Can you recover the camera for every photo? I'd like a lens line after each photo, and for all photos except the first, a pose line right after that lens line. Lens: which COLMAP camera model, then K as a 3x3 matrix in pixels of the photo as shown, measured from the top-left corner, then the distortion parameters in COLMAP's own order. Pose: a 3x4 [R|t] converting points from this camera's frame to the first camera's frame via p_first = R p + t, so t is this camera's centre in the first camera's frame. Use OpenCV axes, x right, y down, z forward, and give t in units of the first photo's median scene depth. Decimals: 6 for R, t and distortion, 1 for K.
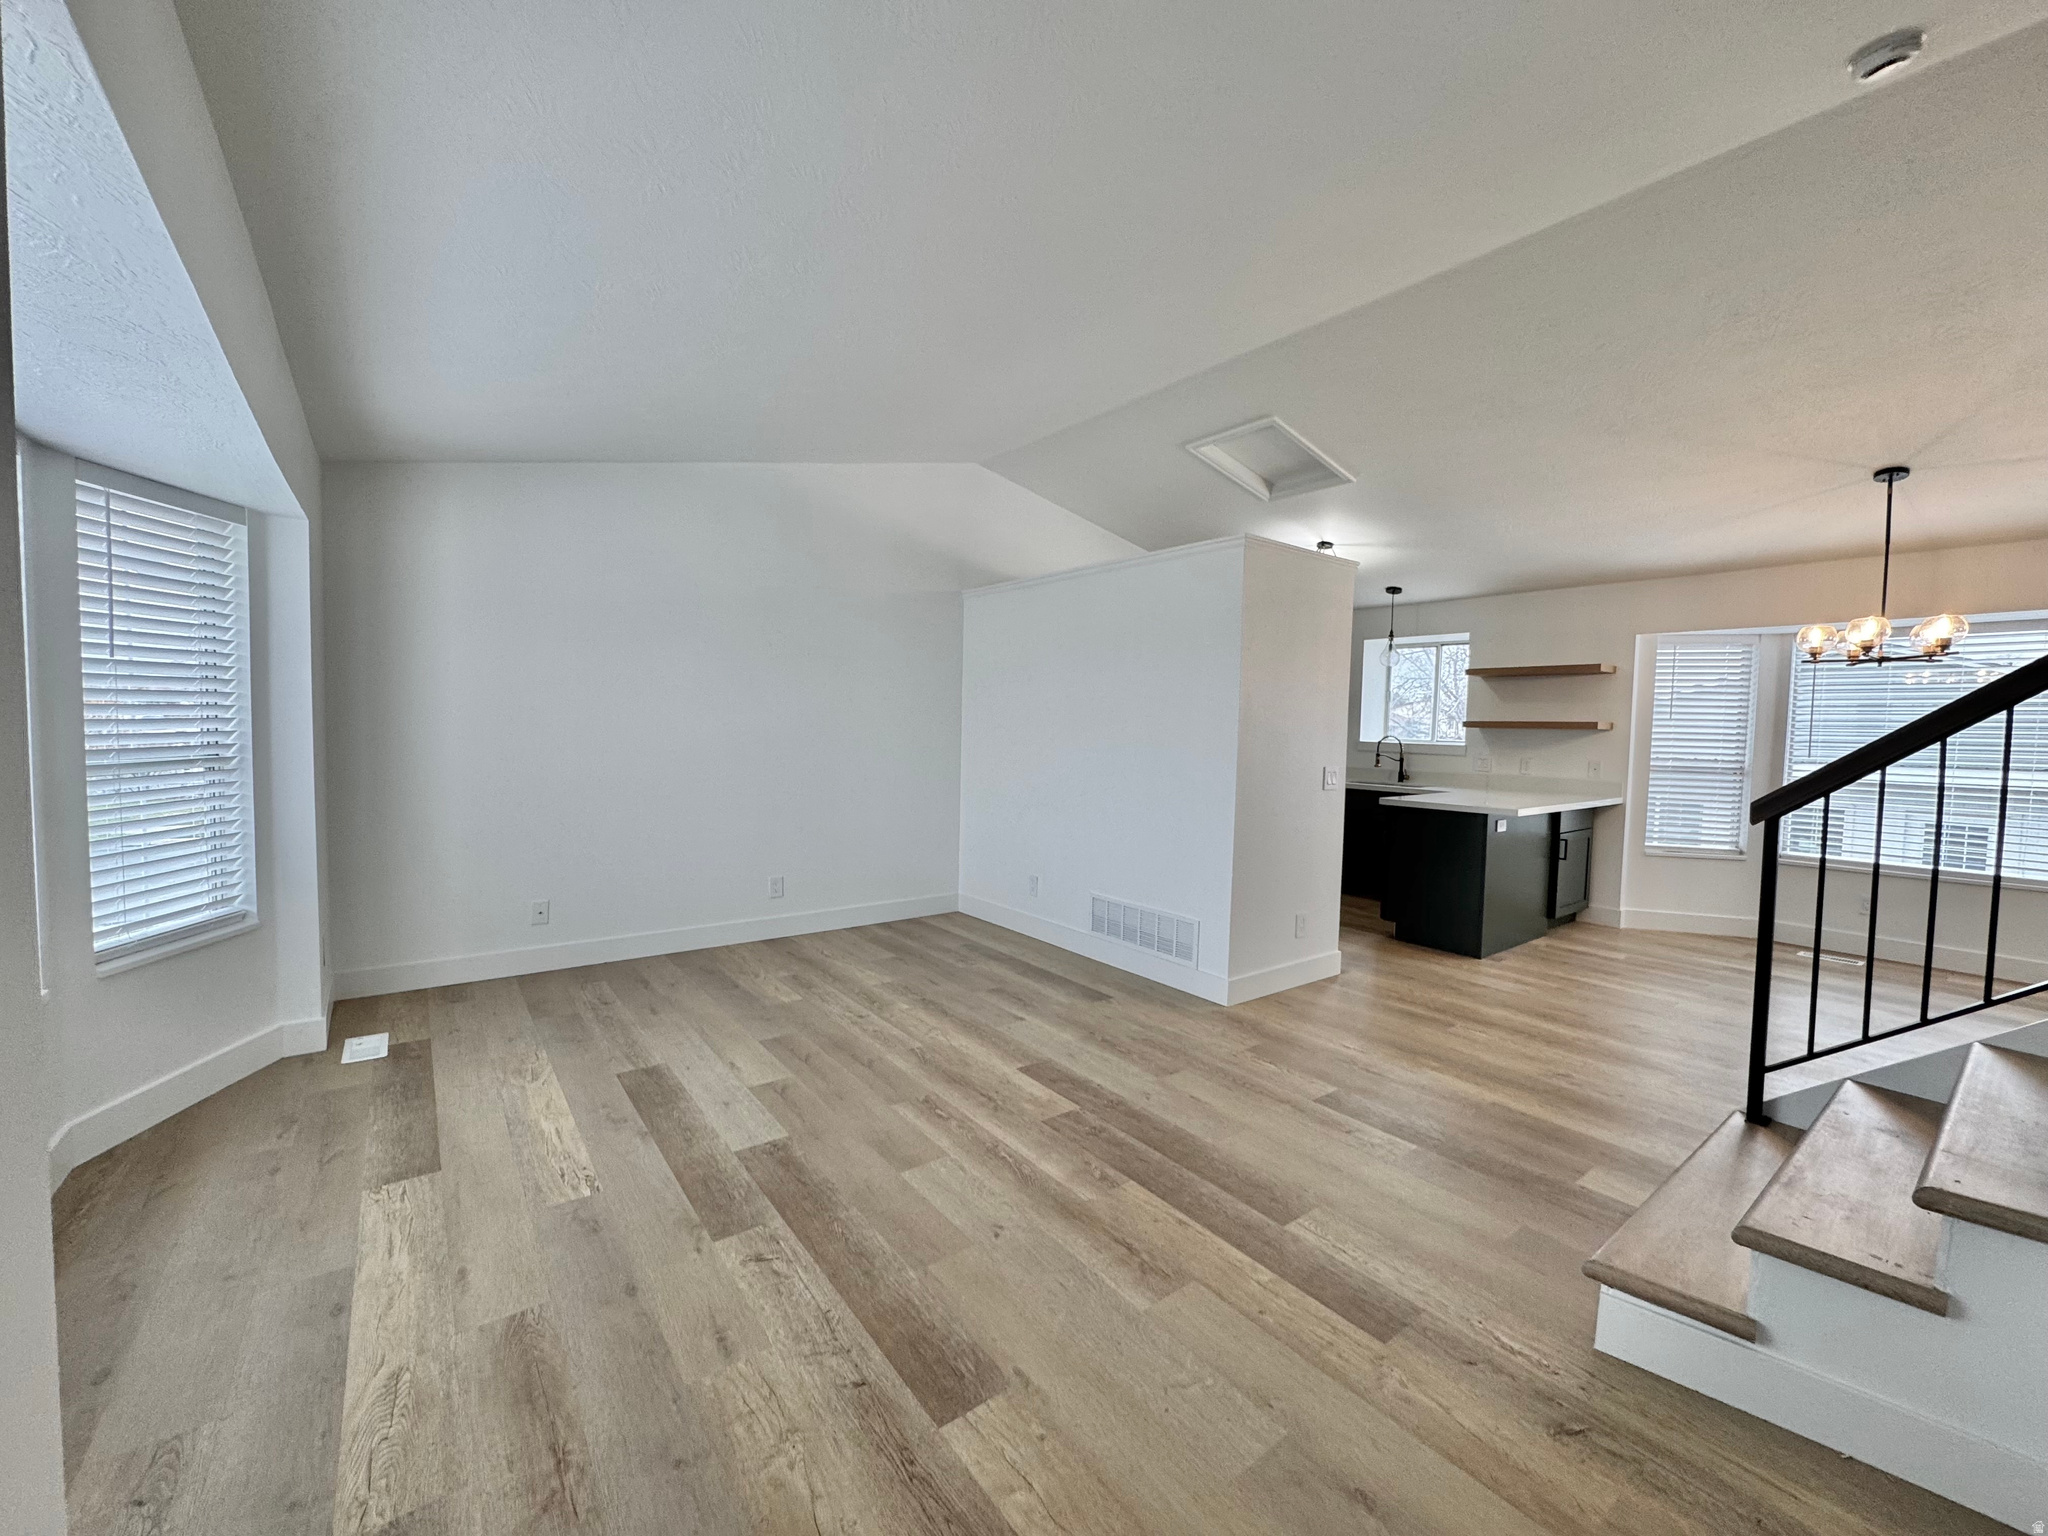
lens RADIAL K [[815.2, 0, 1023.6], [0, 815.2, 766.1], [0, 0, 1]] dist [-0.002500, 0.000117]
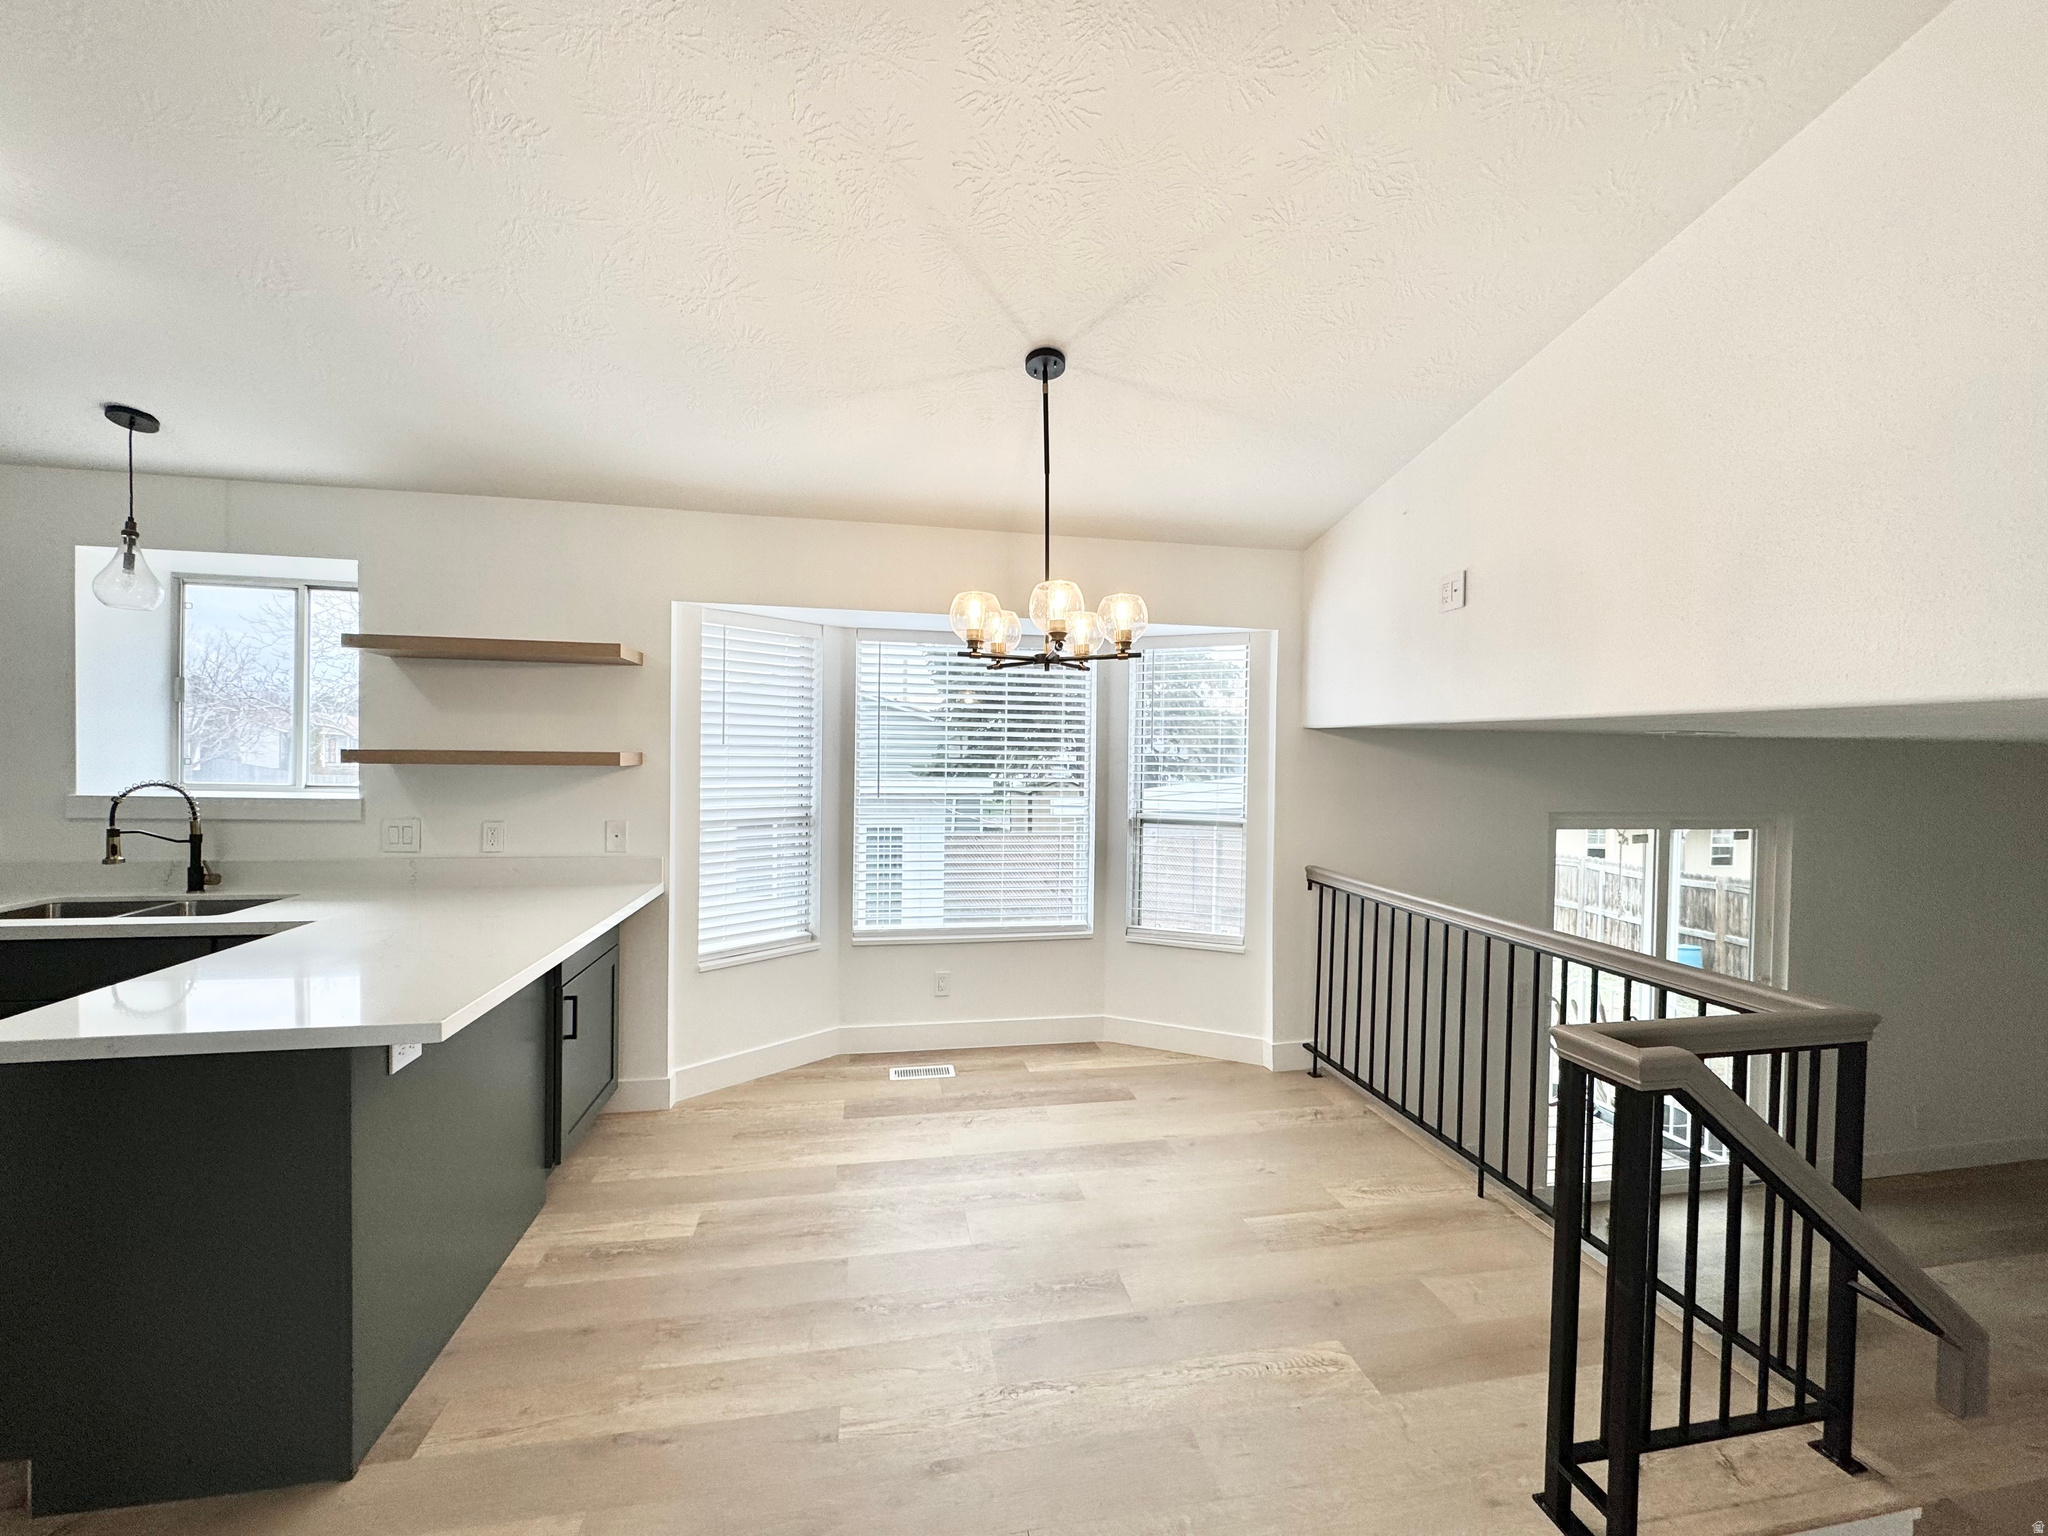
lens RADIAL K [[815.2, 0, 1023.6], [0, 815.2, 766.1], [0, 0, 1]] dist [-0.002500, 0.000117]
pose [[0.450169, -0.028464, 0.892490, 0.521607], [0.038441, 0.999183, 0.012477, -0.063161], [-0.892116, 0.028691, 0.450895, 0.786090]]
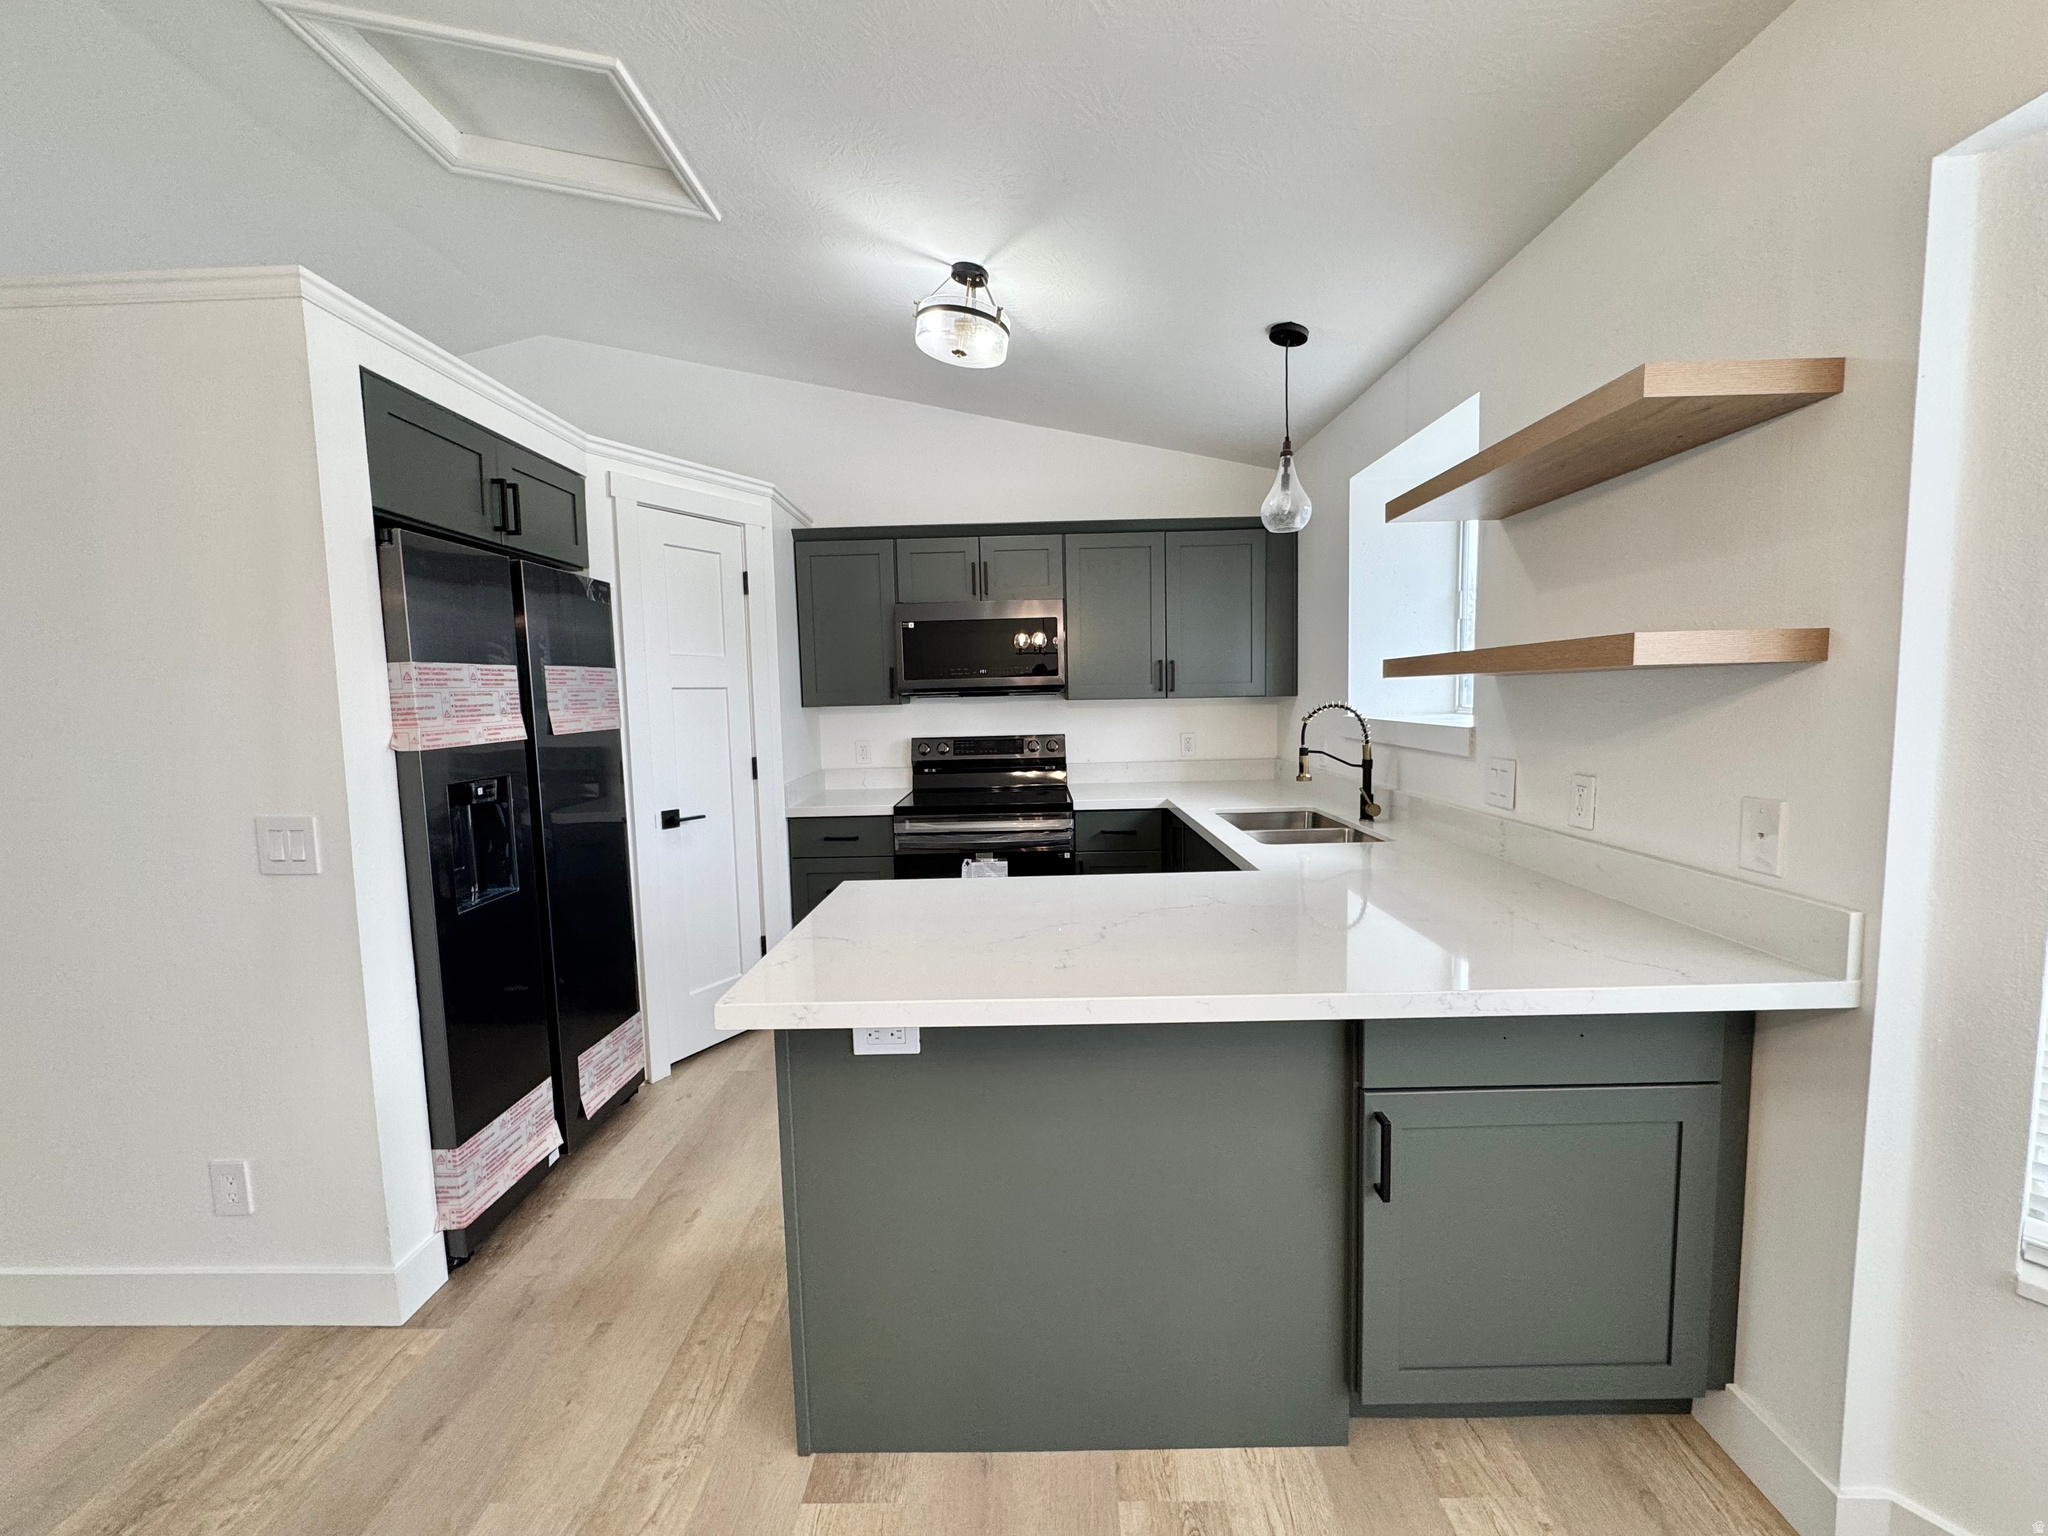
lens RADIAL K [[815.2, 0, 1023.6], [0, 815.2, 766.1], [0, 0, 1]] dist [-0.002500, 0.000117]
pose [[0.786117, 0.016903, -0.617846, 1.071296], [0.005056, 0.999417, 0.033775, -0.039200], [0.618057, -0.029675, 0.785573, 1.082962]]
